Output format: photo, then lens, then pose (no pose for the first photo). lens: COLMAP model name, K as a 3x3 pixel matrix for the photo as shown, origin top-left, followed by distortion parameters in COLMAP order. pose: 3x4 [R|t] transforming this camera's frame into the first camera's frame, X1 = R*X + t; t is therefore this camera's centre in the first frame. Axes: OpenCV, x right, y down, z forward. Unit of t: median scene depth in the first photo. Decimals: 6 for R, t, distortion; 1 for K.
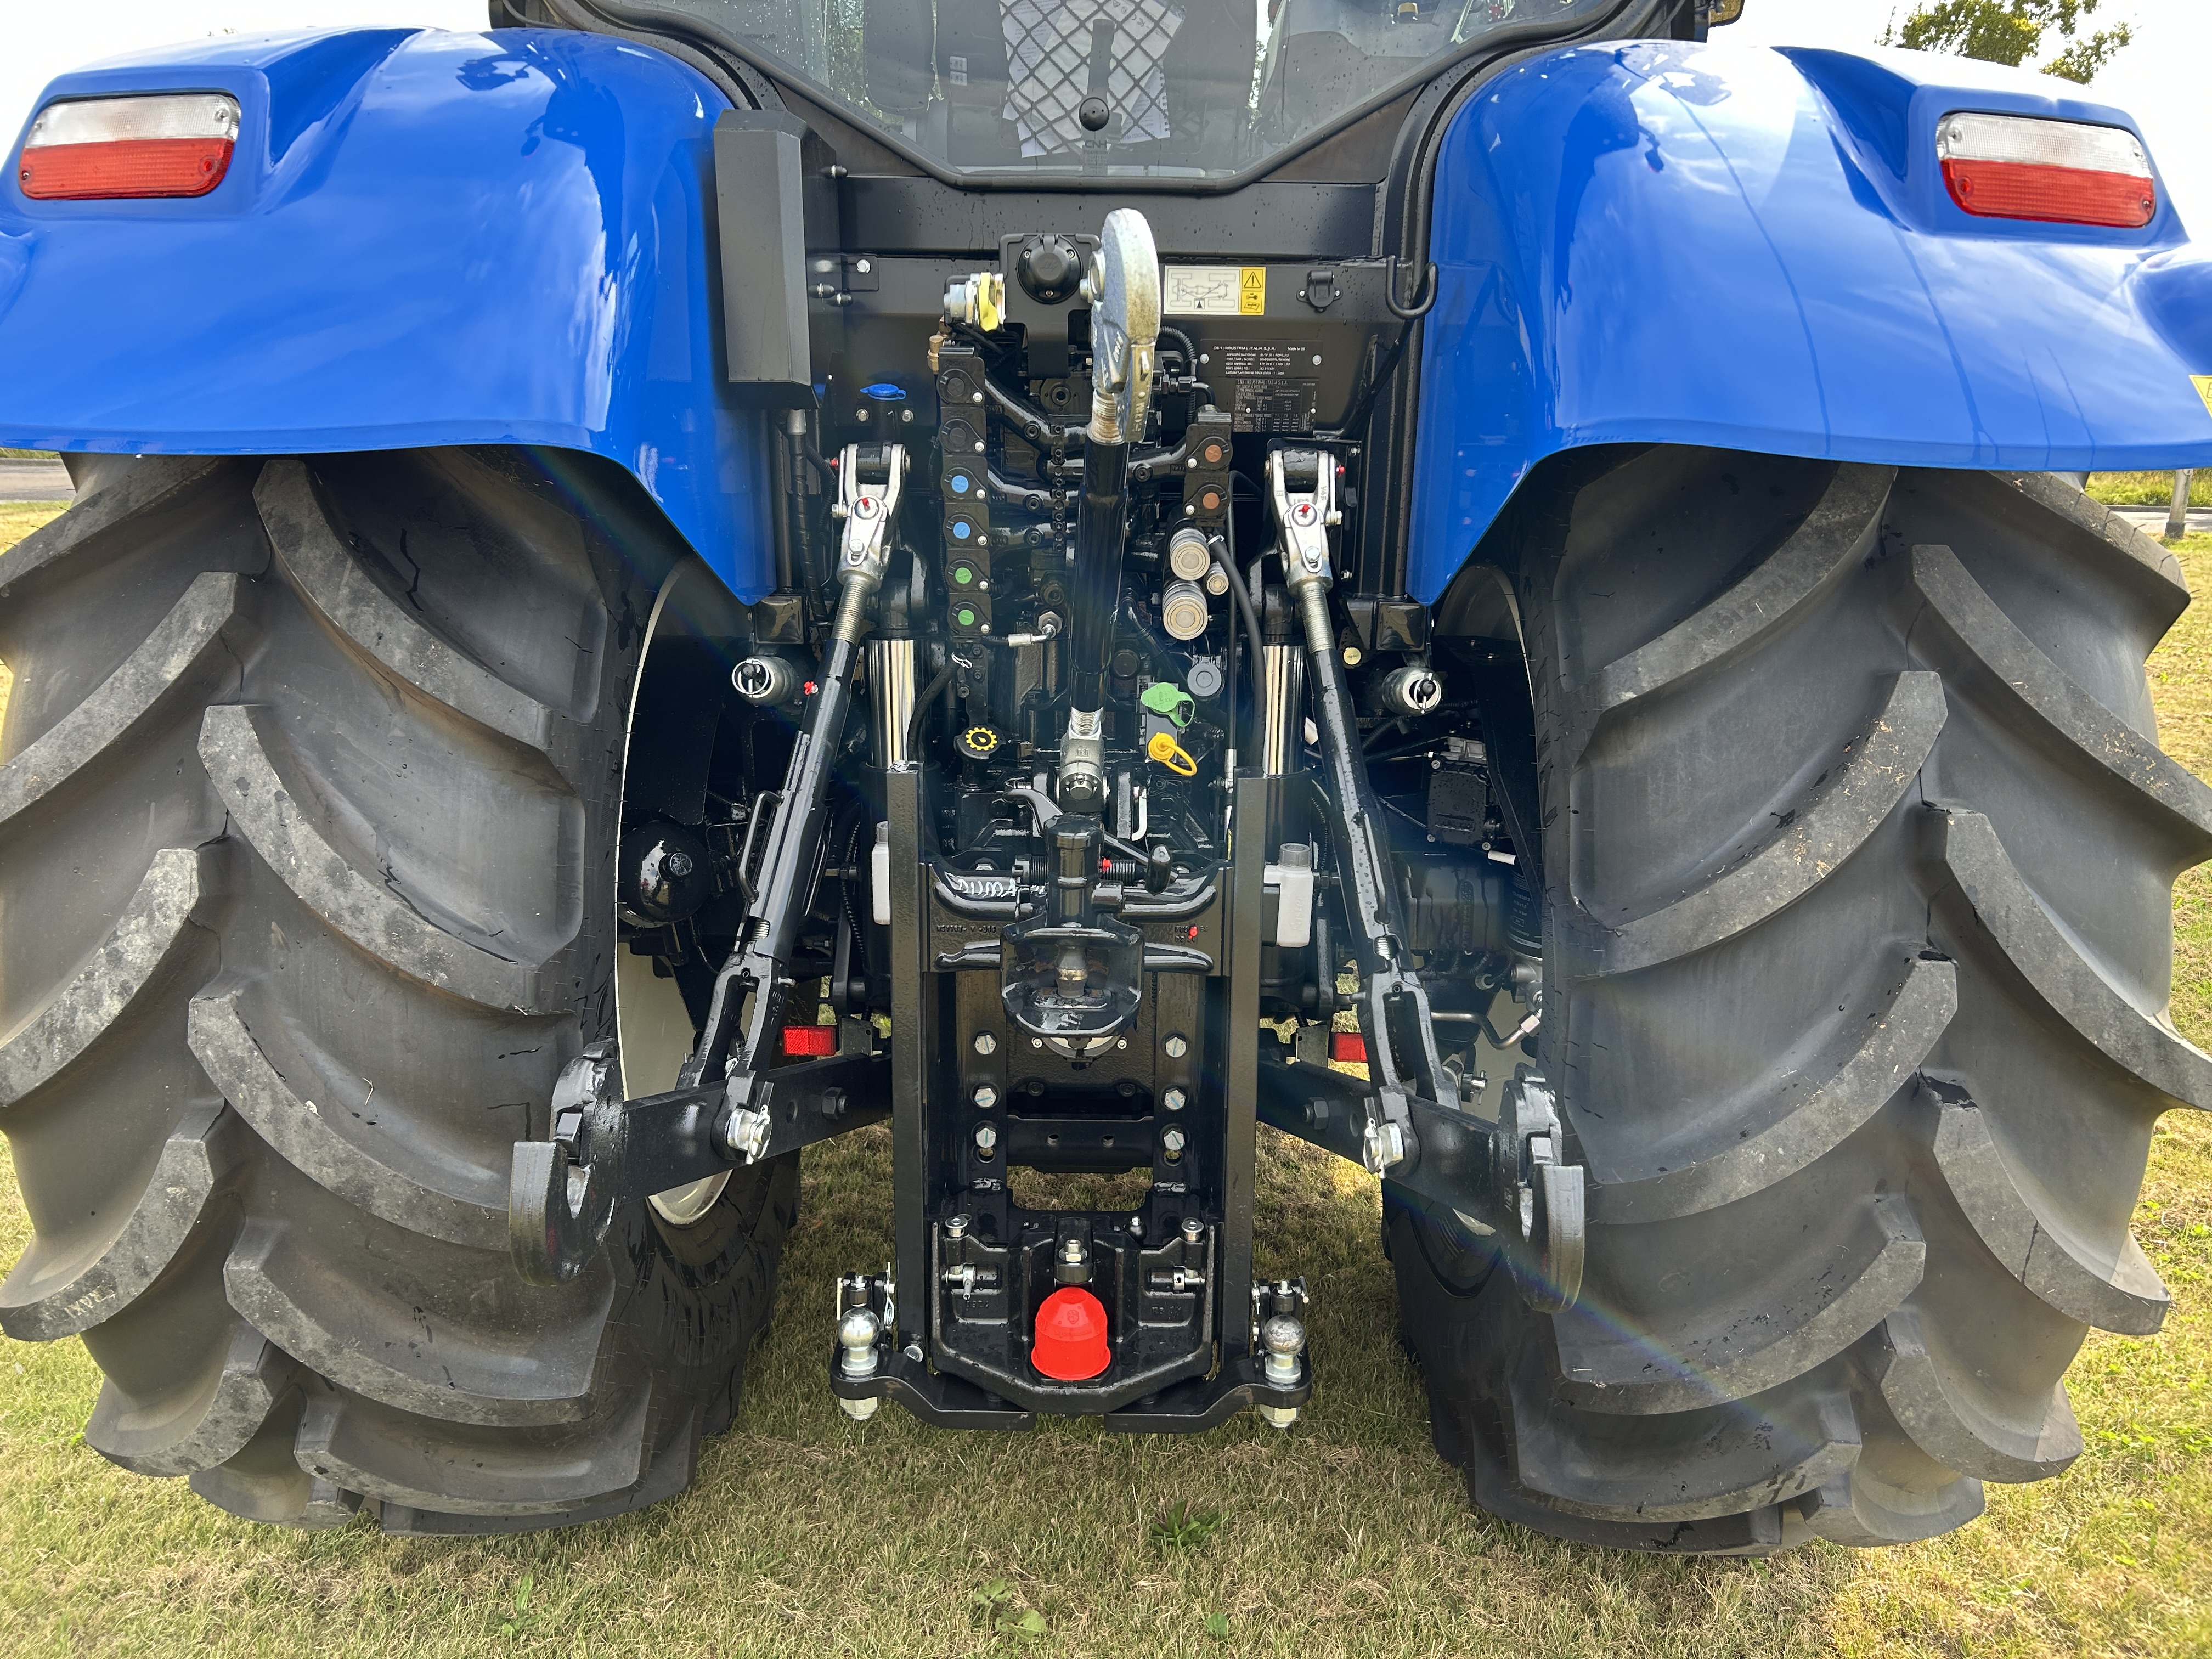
lens RADIAL K [[1649.7, 0, 1082.6], [0, 1649.7, 831.2], [0, 0, 1]] dist [0.070806, -0.094996]
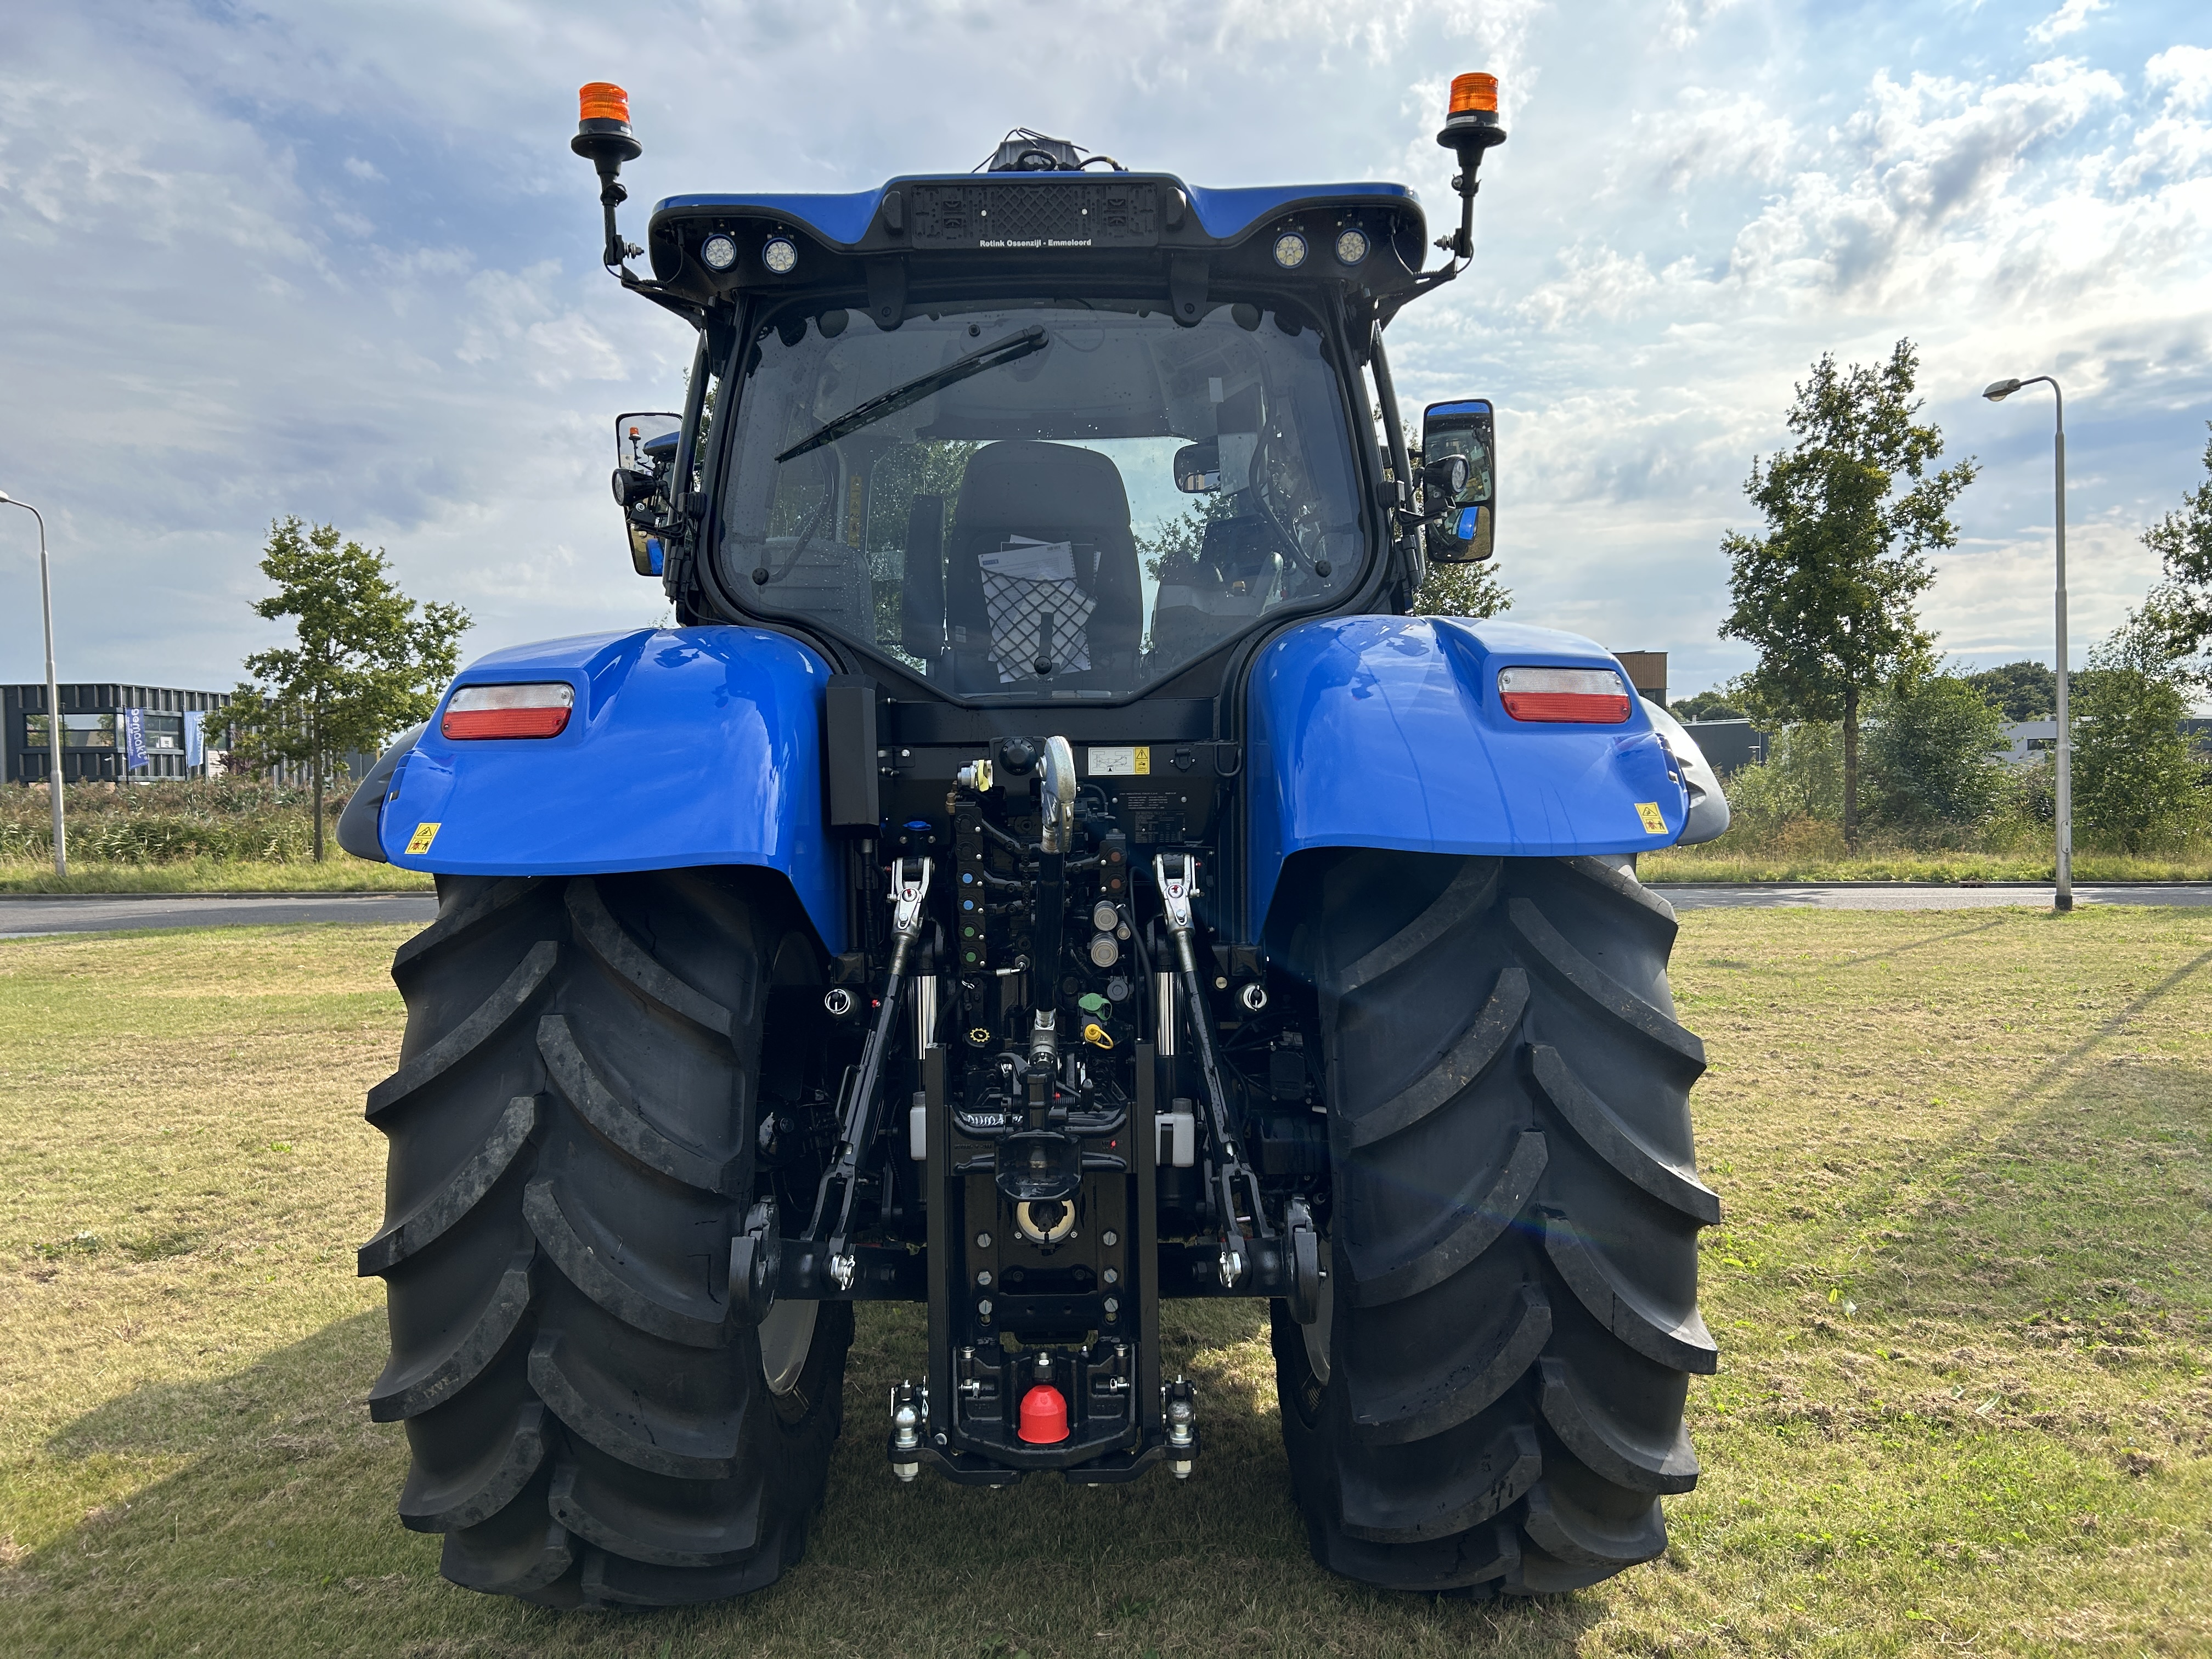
lens RADIAL K [[1647.0, 0, 1108.5], [0, 1647.0, 748.6], [0, 0, 1]] dist [0.064144, -0.089815]
pose [[0.999147, -0.025253, 0.032688, 0.018417], [0.033546, 0.957815, -0.285422, 0.148019], [-0.024101, 0.286275, 0.957844, -0.651166]]
